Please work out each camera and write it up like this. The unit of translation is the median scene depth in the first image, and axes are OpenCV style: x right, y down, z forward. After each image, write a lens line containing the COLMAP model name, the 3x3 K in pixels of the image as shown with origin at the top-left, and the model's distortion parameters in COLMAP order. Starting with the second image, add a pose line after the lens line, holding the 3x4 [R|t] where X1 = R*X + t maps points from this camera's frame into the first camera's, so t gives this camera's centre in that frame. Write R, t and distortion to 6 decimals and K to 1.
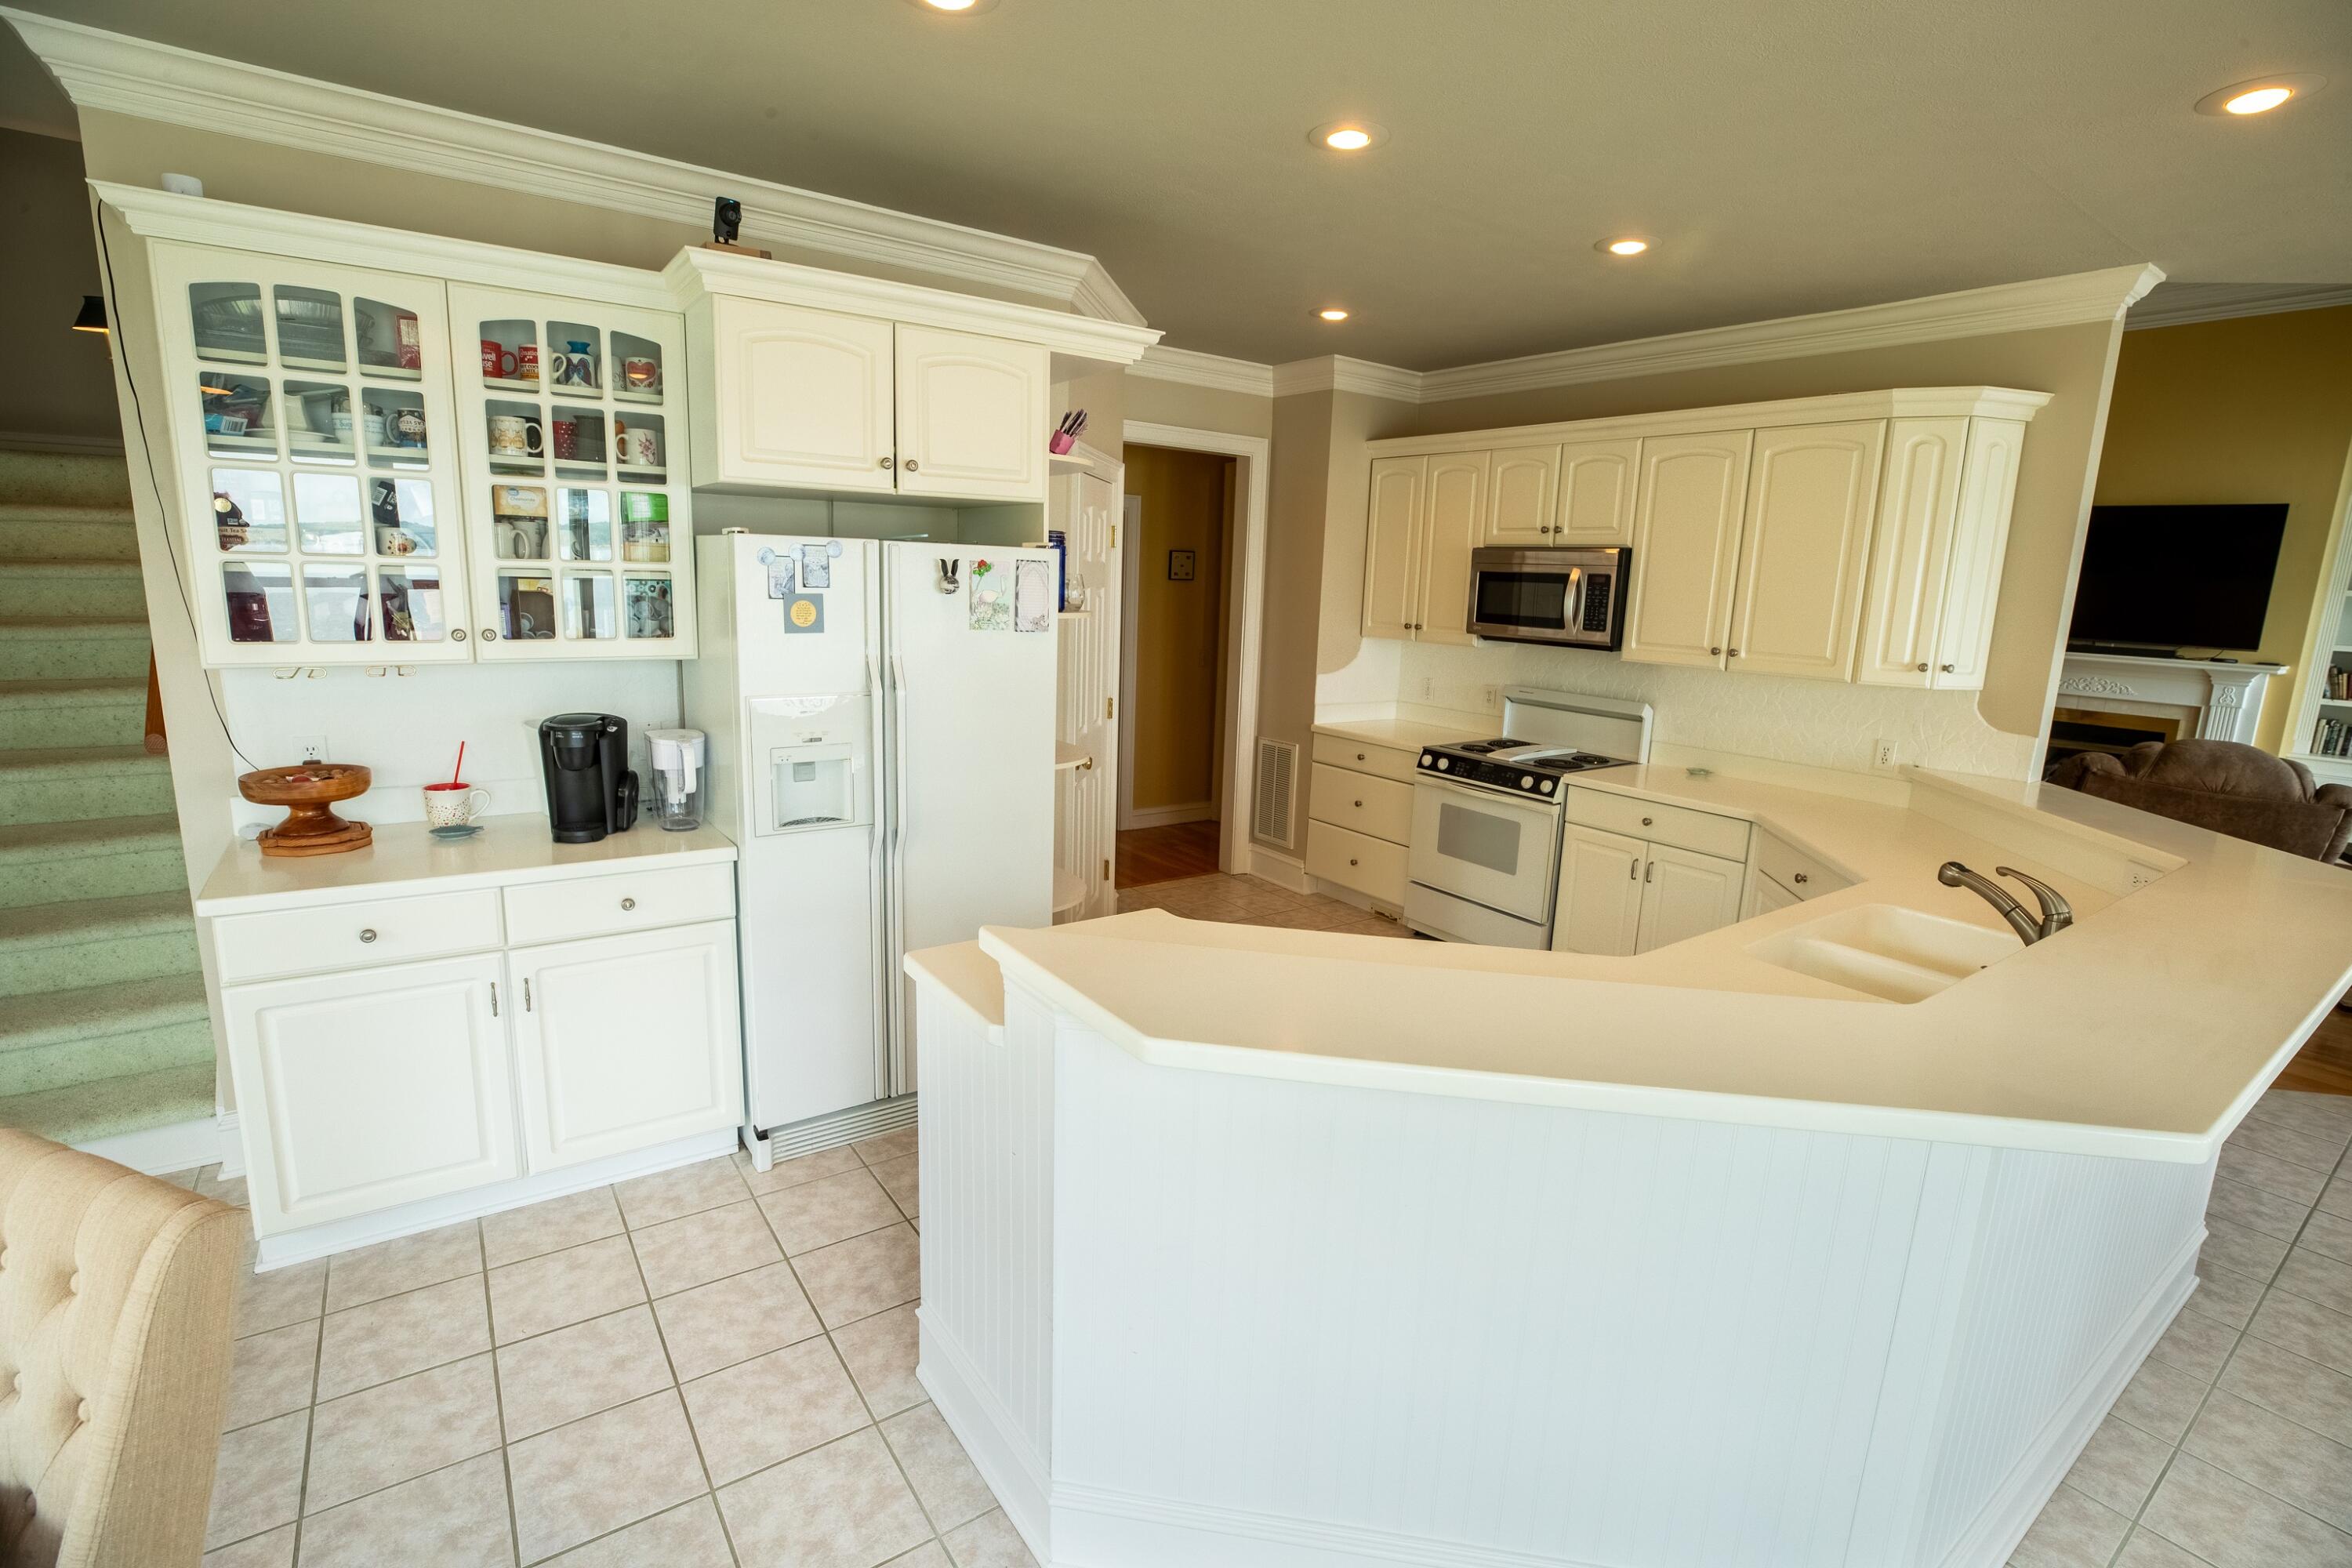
lens RADIAL K [[1077.9, 0, 1176.0], [0, 1077.9, 784.0], [0, 0, 1]] dist [-0.042317, 0.009071]
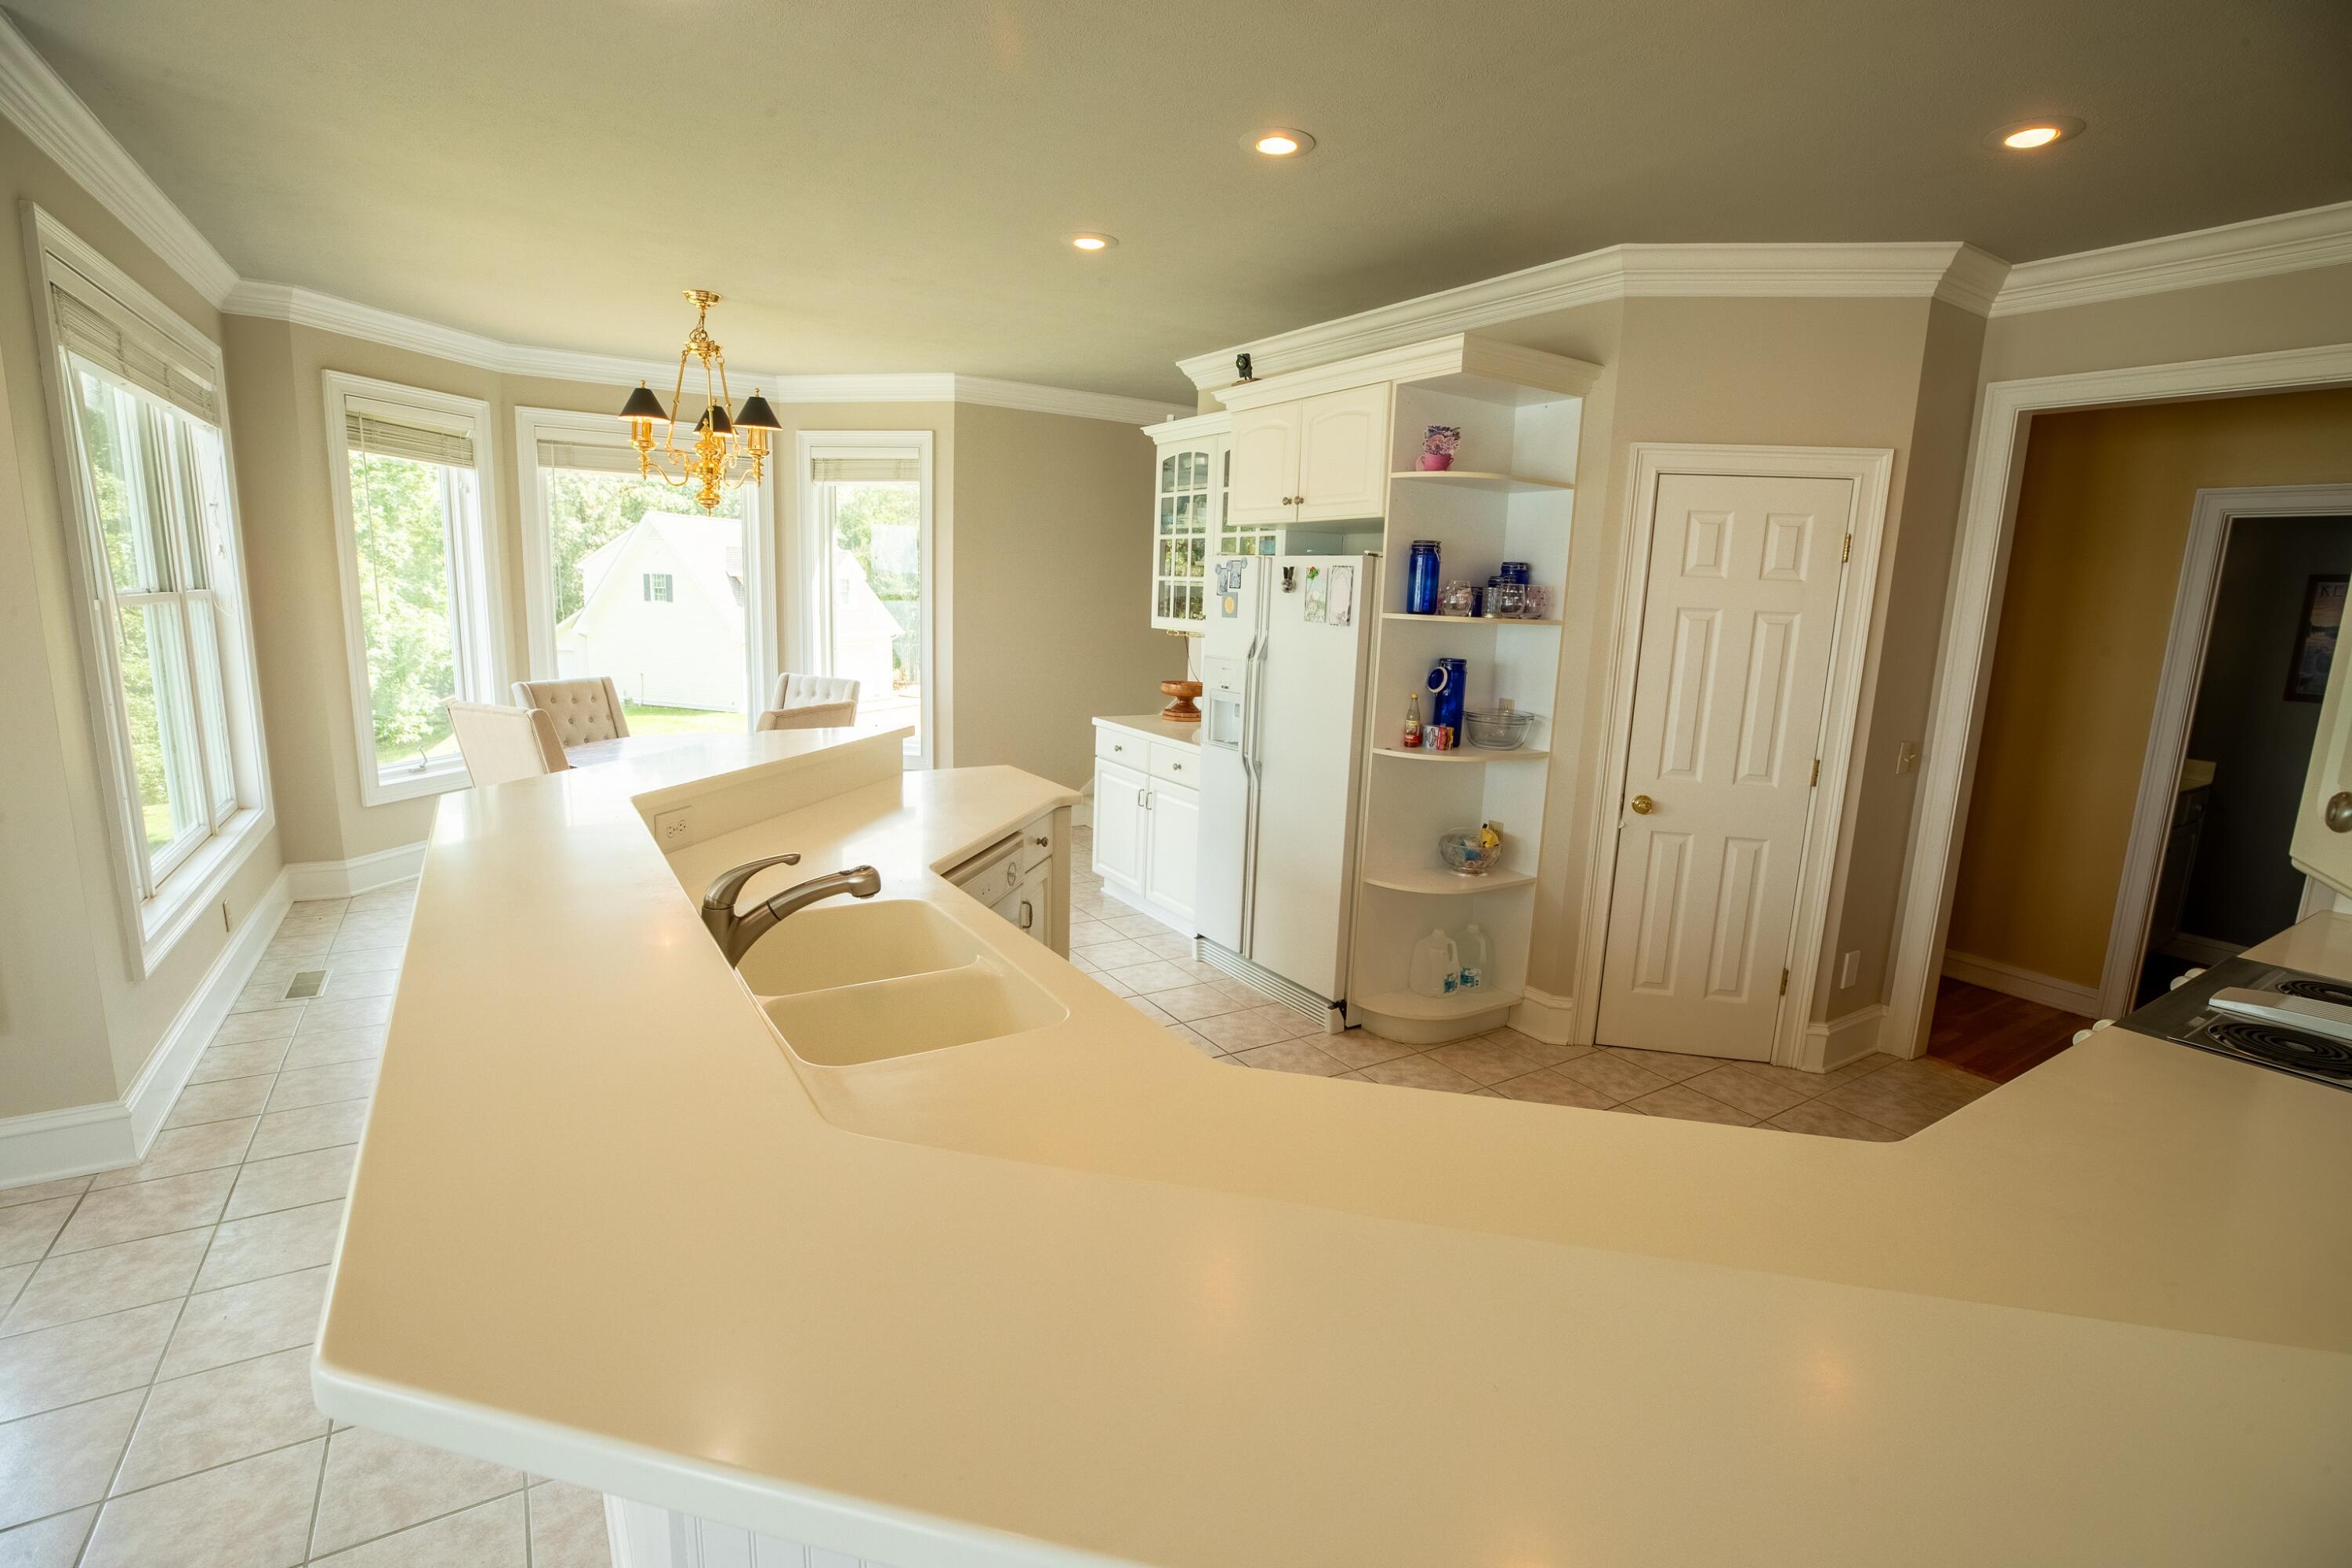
lens RADIAL K [[1077.9, 0, 1176.0], [0, 1077.9, 784.0], [0, 0, 1]] dist [-0.042317, 0.009071]
pose [[-0.028372, 0.142454, -0.989395, 1.229616], [-0.226305, 0.963178, 0.145169, -0.117239], [0.973643, 0.228024, 0.004910, 0.968166]]
